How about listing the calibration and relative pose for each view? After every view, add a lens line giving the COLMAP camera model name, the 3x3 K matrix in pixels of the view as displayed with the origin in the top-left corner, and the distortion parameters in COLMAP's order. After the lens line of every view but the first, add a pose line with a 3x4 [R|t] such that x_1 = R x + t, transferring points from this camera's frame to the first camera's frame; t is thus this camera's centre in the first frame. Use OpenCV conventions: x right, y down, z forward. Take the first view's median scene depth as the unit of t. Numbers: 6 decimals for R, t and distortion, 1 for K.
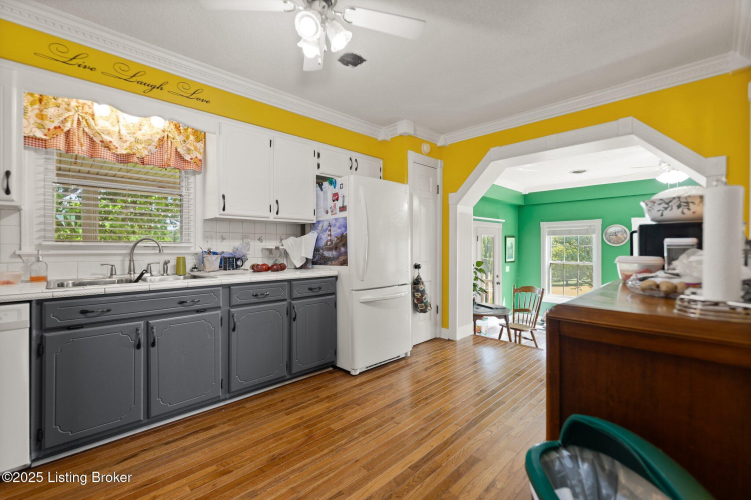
lens RADIAL K [[339.4, 0, 370.4], [0, 339.4, 245.7], [0, 0, 1]] dist [0.000805, 0.000032]
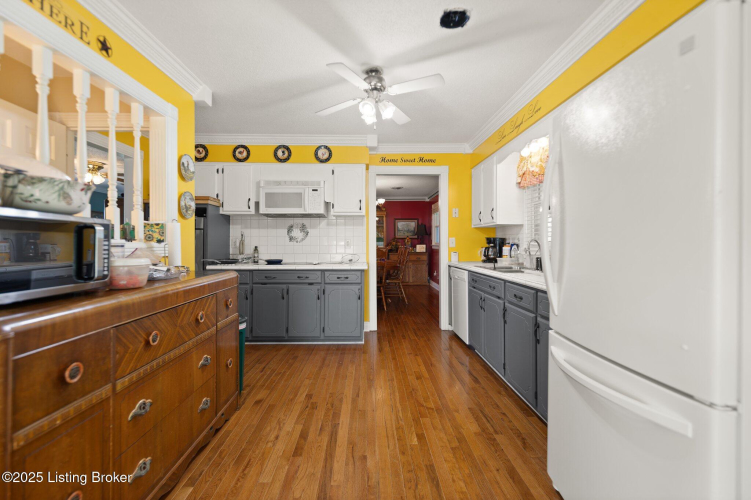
lens RADIAL K [[339.4, 0, 371.6], [0, 339.4, 246.1], [0, 0, 1]] dist [0.000805, 0.000032]
pose [[-0.708140, 0.007618, -0.706031, 0.768087], [-0.000120, 0.999940, 0.010910, -0.012511], [0.706072, 0.007811, -0.708097, 1.665595]]
